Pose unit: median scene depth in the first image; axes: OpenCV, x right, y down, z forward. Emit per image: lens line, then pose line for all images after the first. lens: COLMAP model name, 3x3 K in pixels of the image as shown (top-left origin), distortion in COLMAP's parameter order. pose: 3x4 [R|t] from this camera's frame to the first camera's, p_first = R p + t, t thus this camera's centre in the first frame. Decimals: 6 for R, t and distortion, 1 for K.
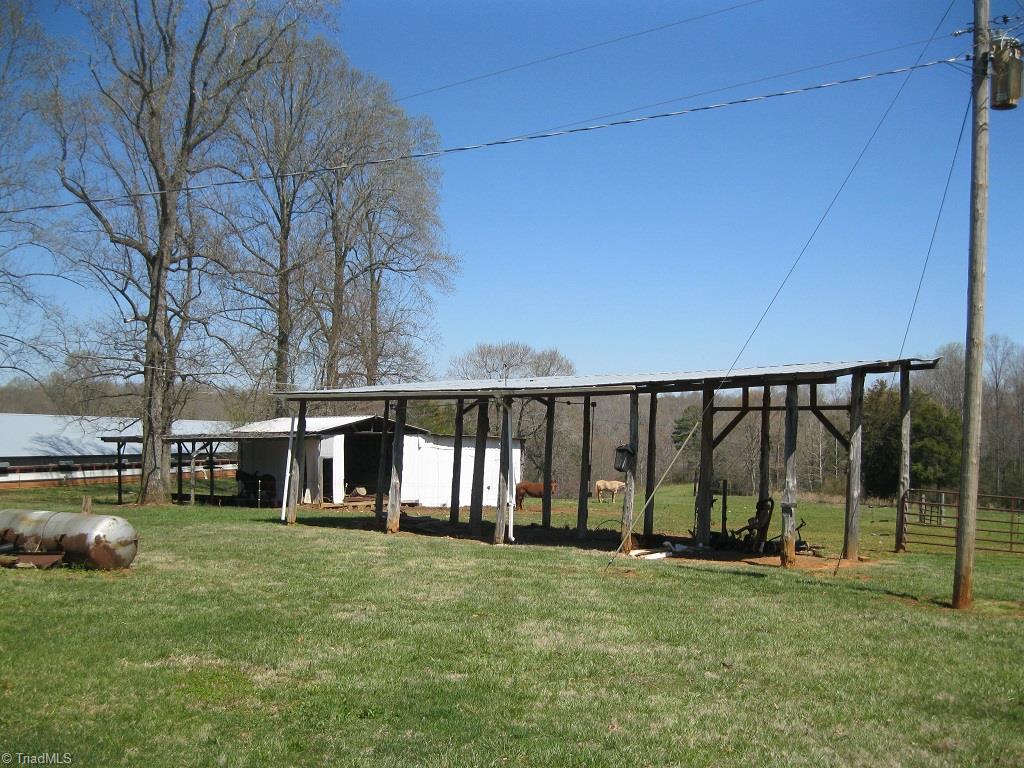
lens RADIAL K [[1075.4, 0, 506.4], [0, 1075.4, 425.0], [0, 0, 1]] dist [-0.101644, -0.014211]
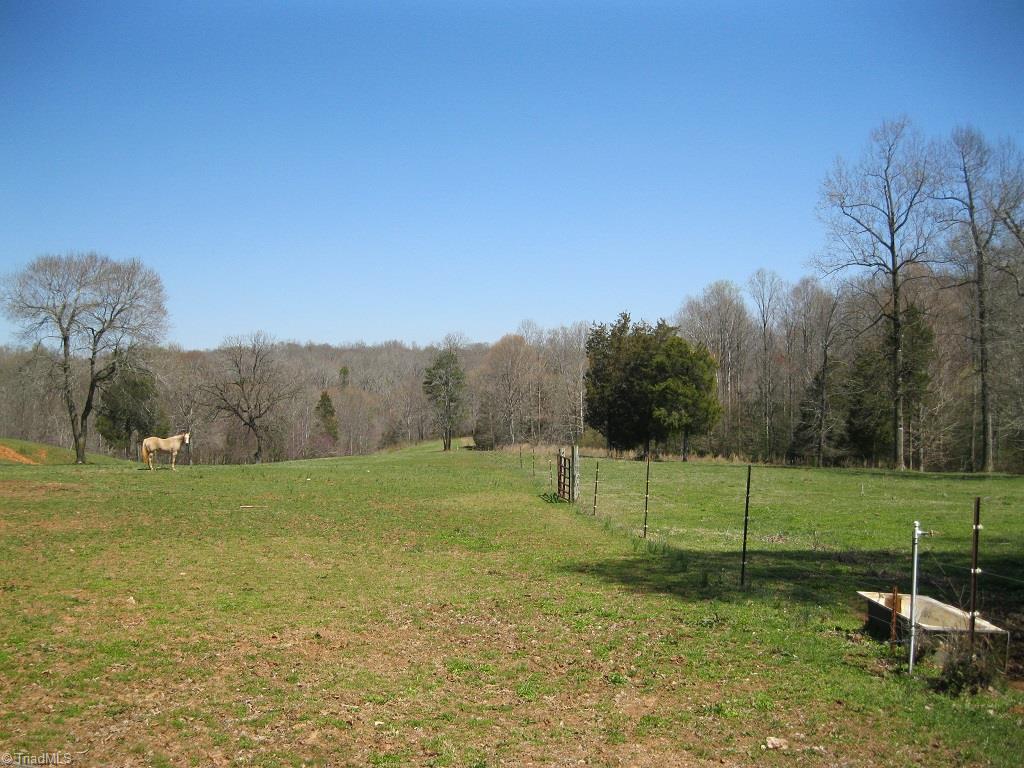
lens RADIAL K [[1075.4, 0, 506.4], [0, 1075.4, 425.0], [0, 0, 1]] dist [-0.101644, -0.014211]
pose [[0.982979, -0.025329, 0.181963, 0.268968], [0.017928, 0.998948, 0.042200, 0.027825], [-0.182841, -0.038219, 0.982399, 0.430349]]
